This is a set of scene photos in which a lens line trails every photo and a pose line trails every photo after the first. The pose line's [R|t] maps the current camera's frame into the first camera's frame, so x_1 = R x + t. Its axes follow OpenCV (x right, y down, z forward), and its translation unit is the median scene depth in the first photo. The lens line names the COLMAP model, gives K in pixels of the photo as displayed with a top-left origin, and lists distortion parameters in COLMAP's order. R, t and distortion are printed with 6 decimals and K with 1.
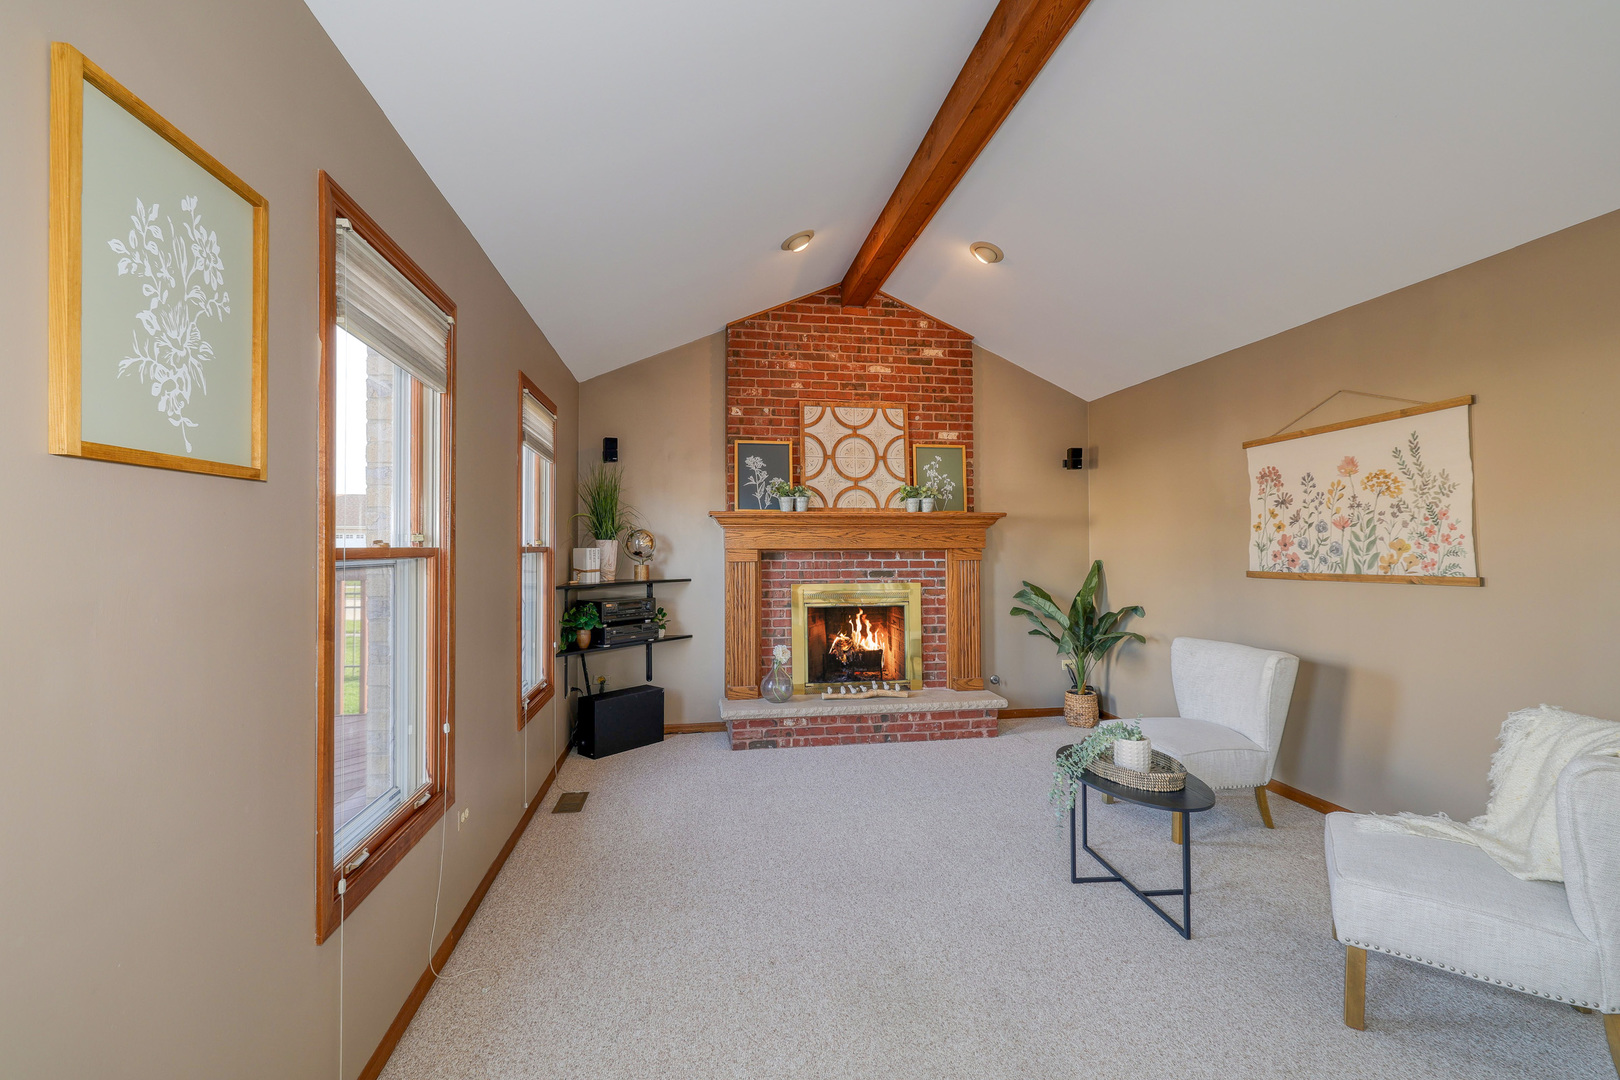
lens RADIAL K [[685.3, 0, 802.8], [0, 685.3, 533.9], [0, 0, 1]] dist [-0.001790, 0.000824]
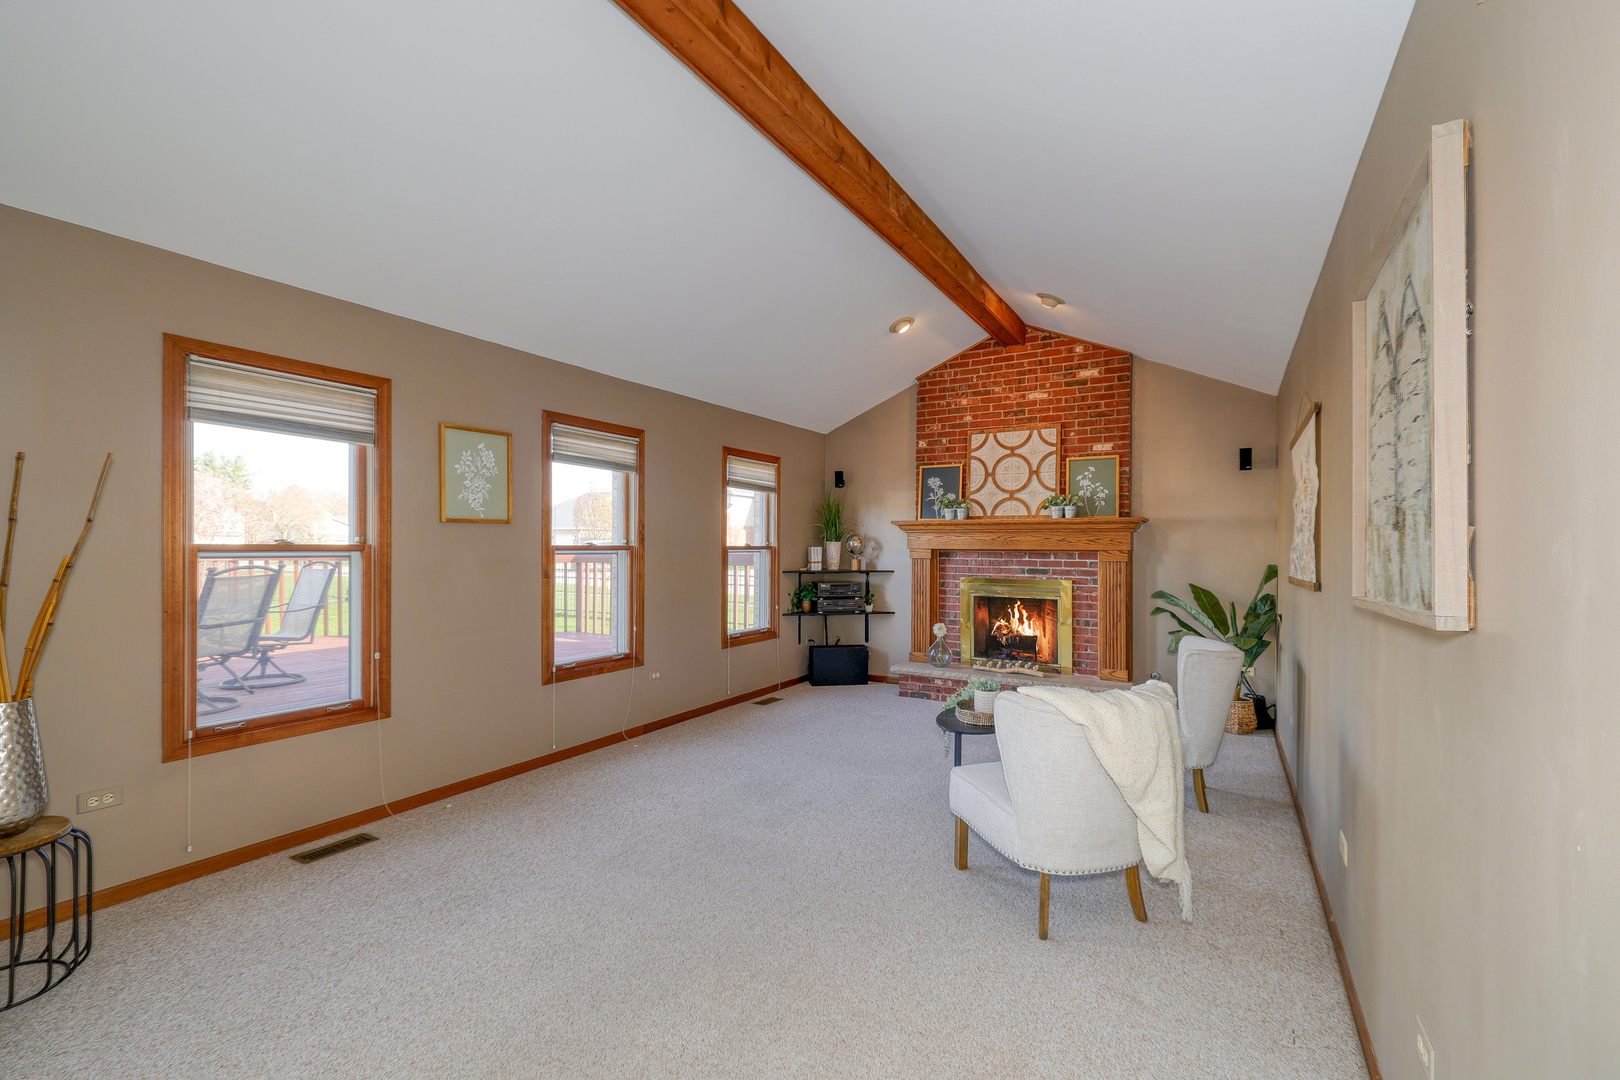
lens RADIAL K [[685.3, 0, 832.9], [0, 685.3, 547.1], [0, 0, 1]] dist [-0.001790, 0.000824]
pose [[0.777609, 0.008385, -0.628692, 0.582694], [0.003705, 0.999833, 0.017918, -0.005517], [0.628737, -0.016263, 0.777448, -0.127144]]
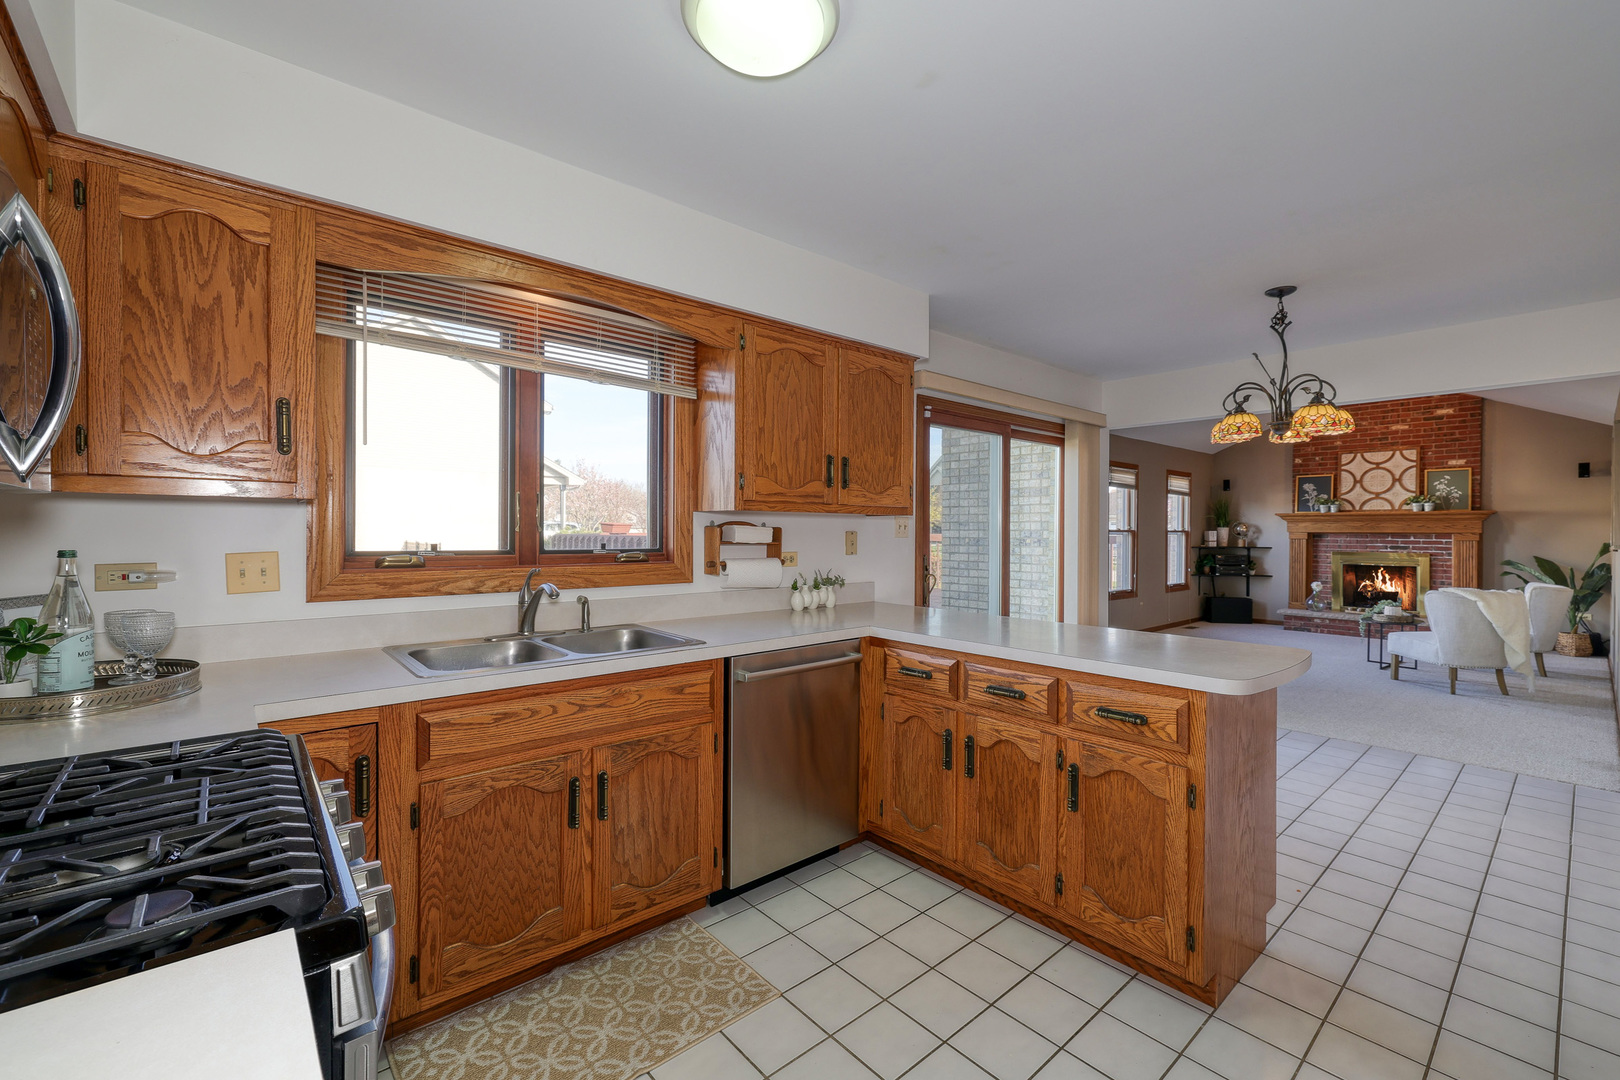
lens RADIAL K [[685.3, 0, 806.1], [0, 685.3, 536.7], [0, 0, 1]] dist [-0.001790, 0.000824]
pose [[0.527125, 0.013485, -0.849681, 0.792545], [0.009318, 0.999722, 0.021647, -0.019638], [0.849737, -0.019328, 0.526853, -1.163381]]
